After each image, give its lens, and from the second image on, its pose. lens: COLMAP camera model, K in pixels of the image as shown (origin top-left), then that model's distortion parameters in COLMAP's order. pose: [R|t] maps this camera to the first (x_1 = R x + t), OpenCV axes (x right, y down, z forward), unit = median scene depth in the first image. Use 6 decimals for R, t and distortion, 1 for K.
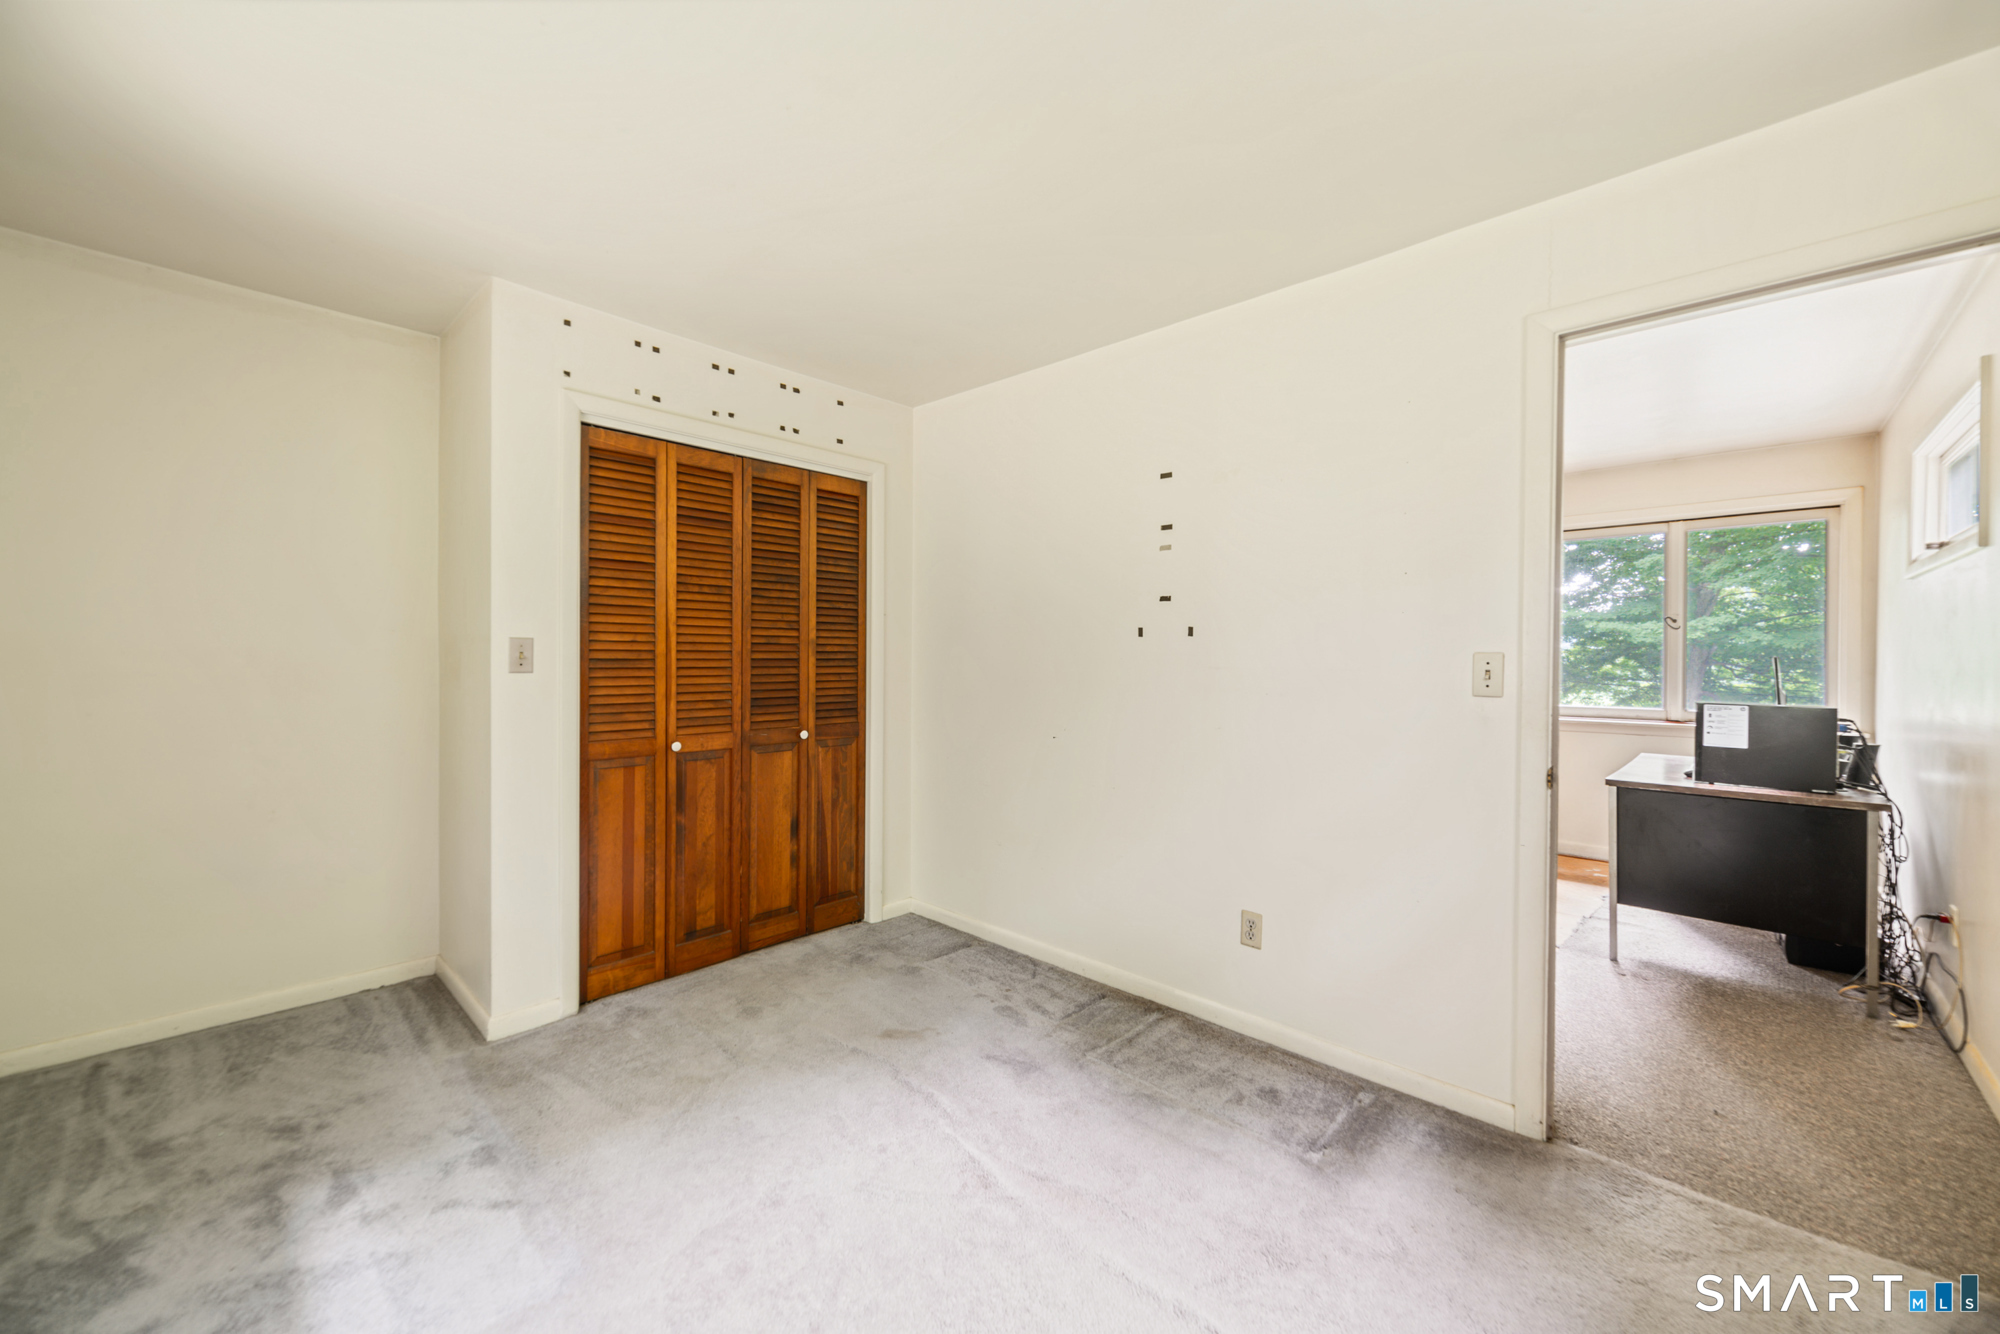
lens RADIAL K [[771.0, 0, 977.3], [0, 771.0, 658.1], [0, 0, 1]] dist [-0.007896, 0.001417]
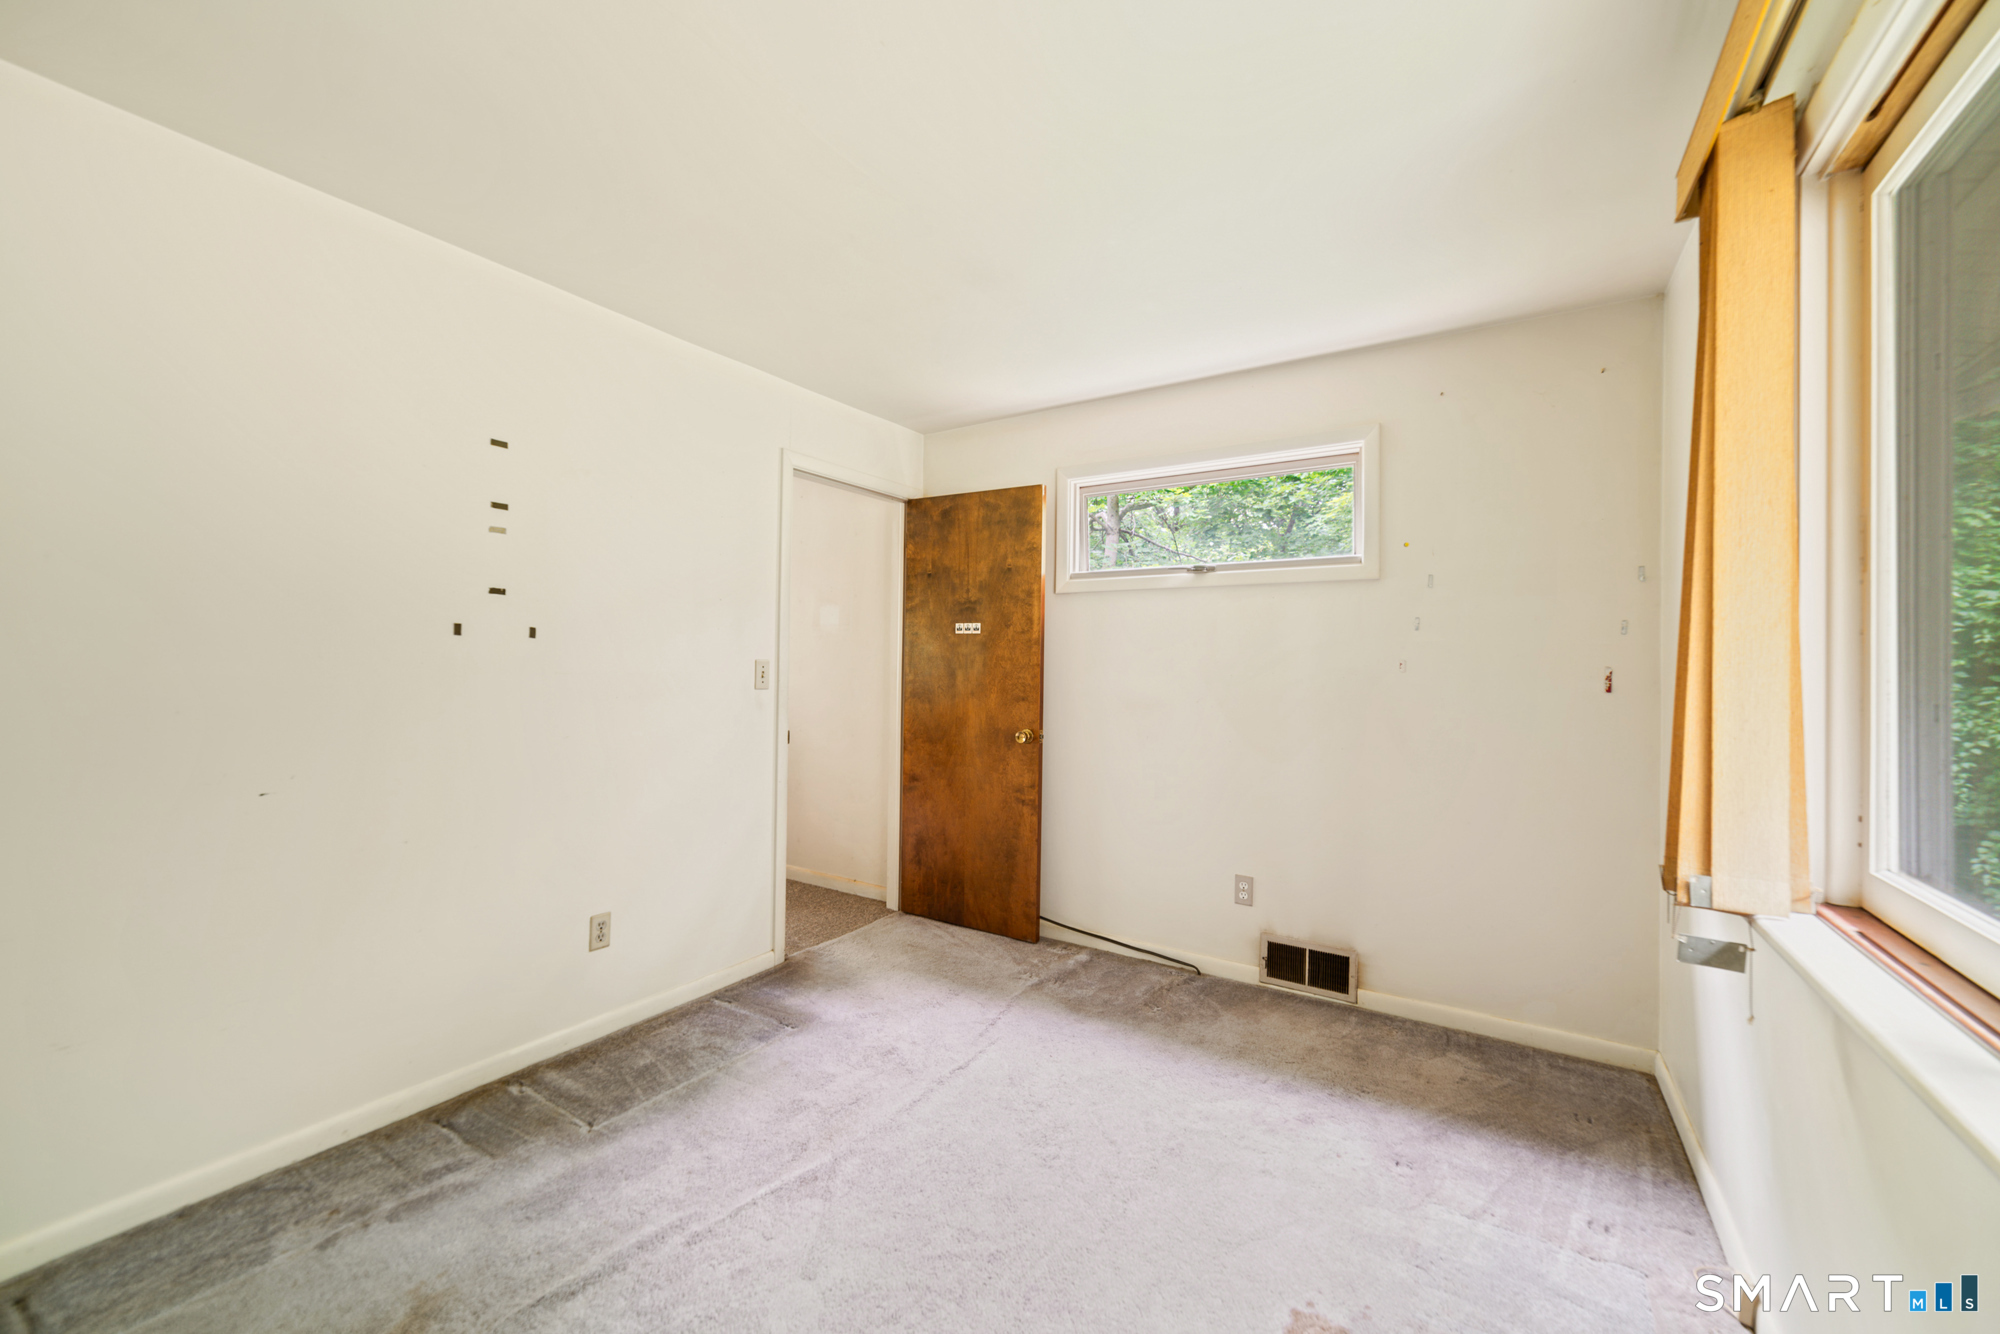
lens RADIAL K [[771.0, 0, 1009.0], [0, 771.0, 668.3], [0, 0, 1]] dist [-0.007896, 0.001417]
pose [[-0.213106, -0.002856, 0.977025, -0.659071], [0.001656, 0.999993, 0.003284, 0.004339], [-0.977028, 0.002318, -0.213100, 0.612492]]
